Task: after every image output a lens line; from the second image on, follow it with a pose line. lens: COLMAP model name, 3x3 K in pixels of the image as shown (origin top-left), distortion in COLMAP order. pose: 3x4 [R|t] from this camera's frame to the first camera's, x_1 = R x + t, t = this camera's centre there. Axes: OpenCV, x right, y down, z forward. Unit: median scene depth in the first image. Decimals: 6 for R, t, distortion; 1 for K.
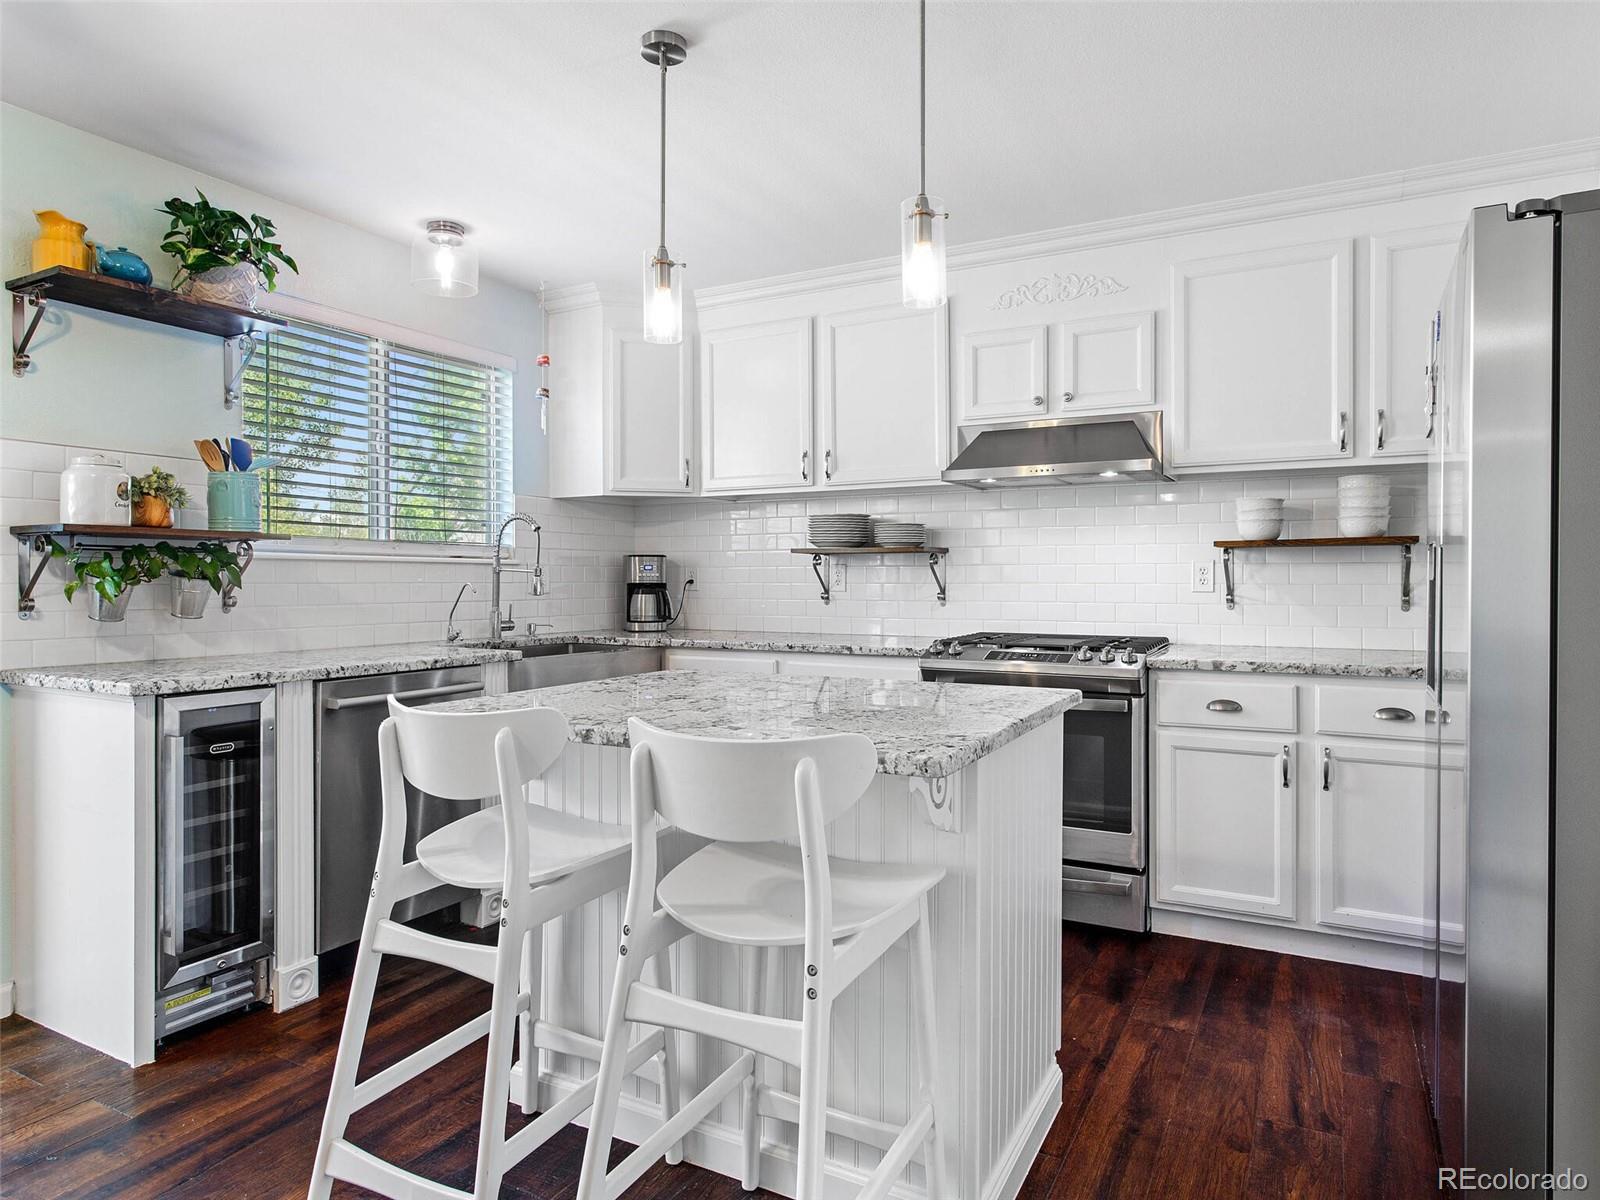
lens RADIAL K [[969.7, 0, 800.0], [0, 969.7, 600.0], [0, 0, 1]] dist [0.006231, 0.002004]
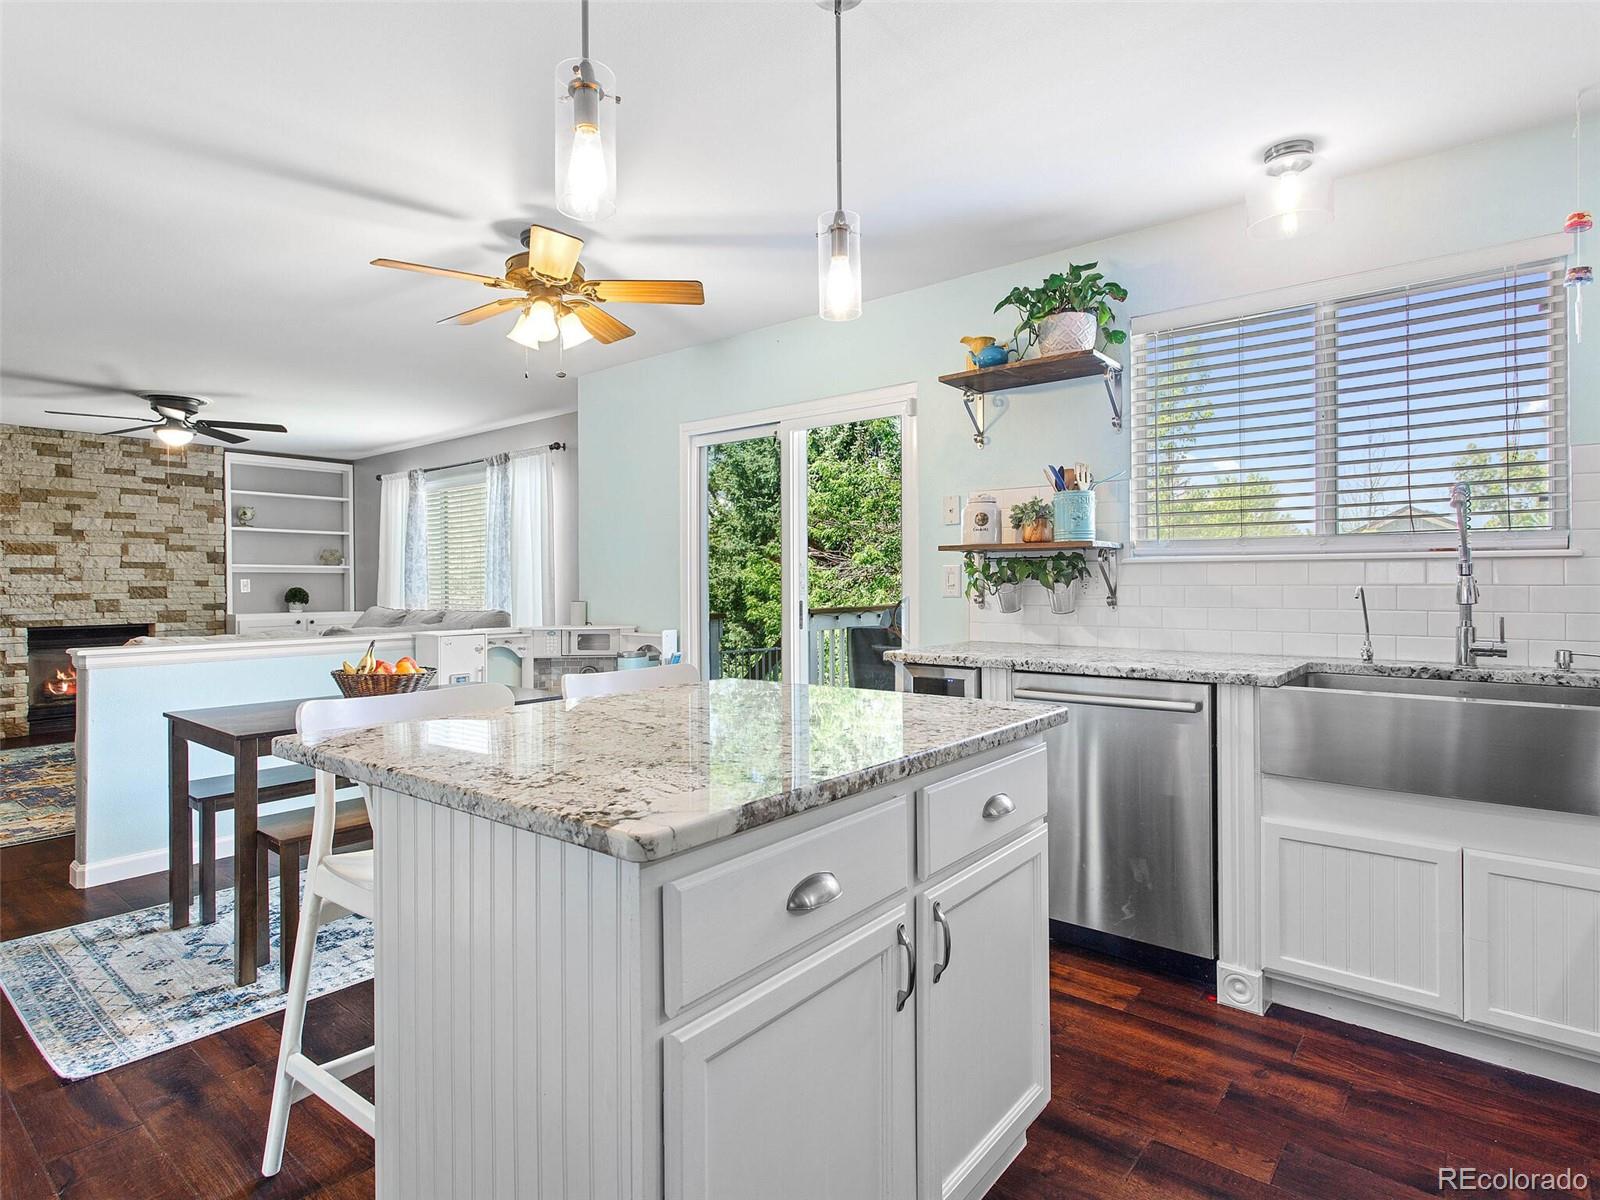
lens RADIAL K [[855.9, 0, 805.3], [0, 855.9, 586.3], [0, 0, 1]] dist [0.001873, 0.001600]
pose [[-0.183874, 0.004726, -0.982938, 0.472798], [-0.015895, 0.999843, 0.007780, -0.017839], [0.982821, 0.017055, -0.183770, 0.821527]]
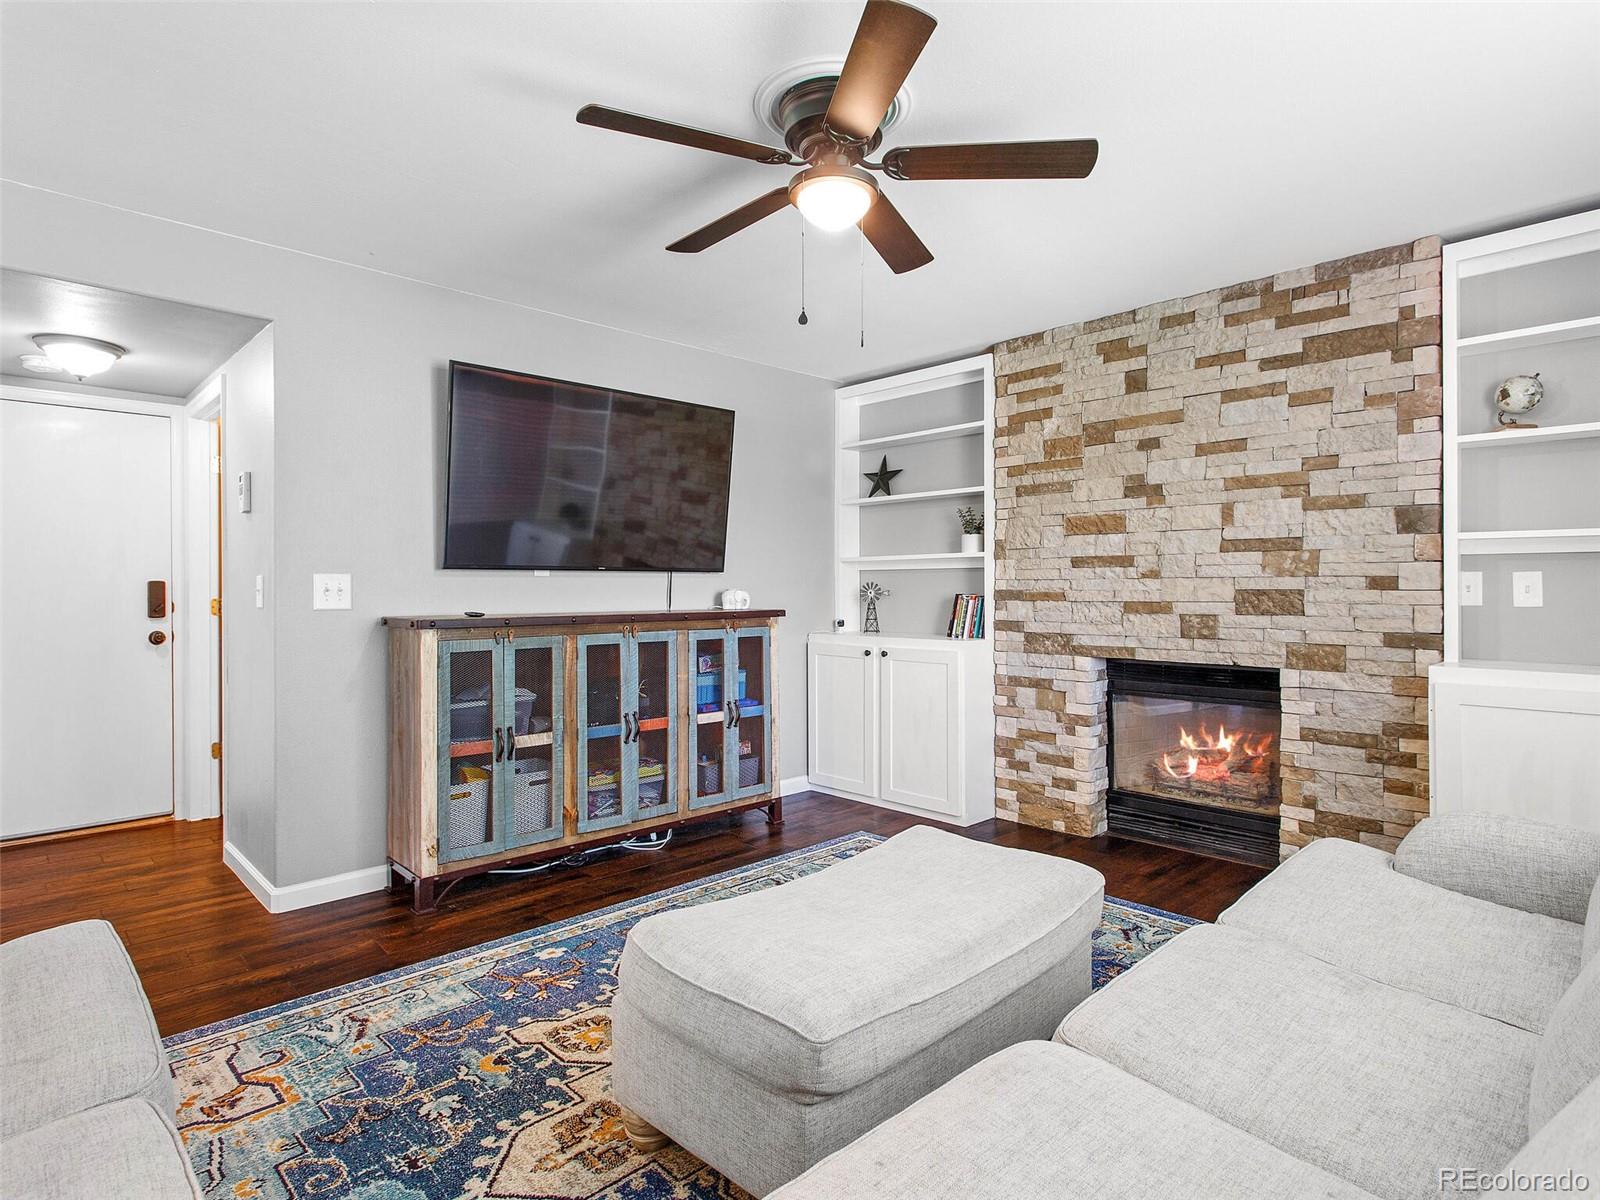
lens RADIAL K [[855.9, 0, 805.3], [0, 855.9, 586.3], [0, 0, 1]] dist [0.001873, 0.001600]
pose [[-0.955031, 0.001728, 0.296500, -1.231856], [0.008415, 0.999738, 0.021279, -0.003312], [-0.296385, 0.022817, -0.954796, -0.129583]]
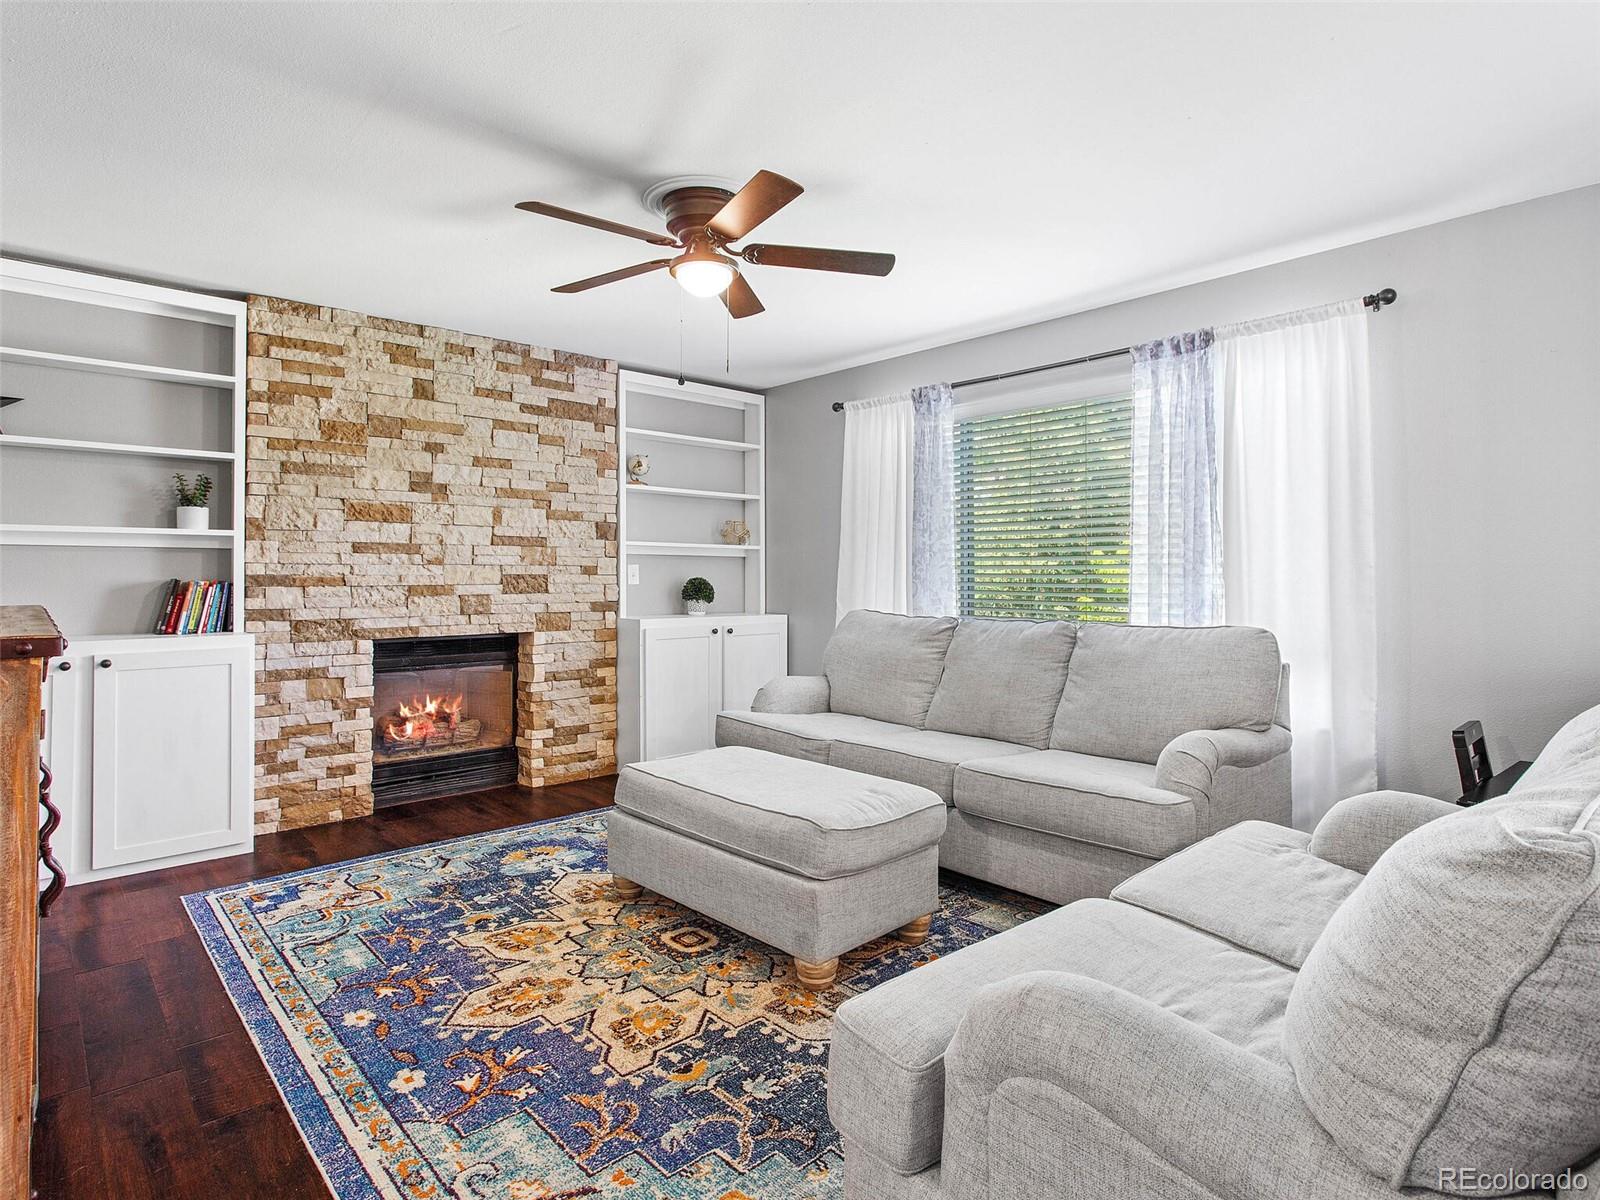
lens RADIAL K [[864.7, 0, 800.8], [0, 864.7, 565.3], [0, 0, 1]] dist [-0.000296, 0.002359]
pose [[-0.327014, -0.010913, -0.944957, -0.220260], [-0.023176, 0.999725, -0.003526, 0.007238], [0.944735, 0.020747, -0.327177, -0.407900]]
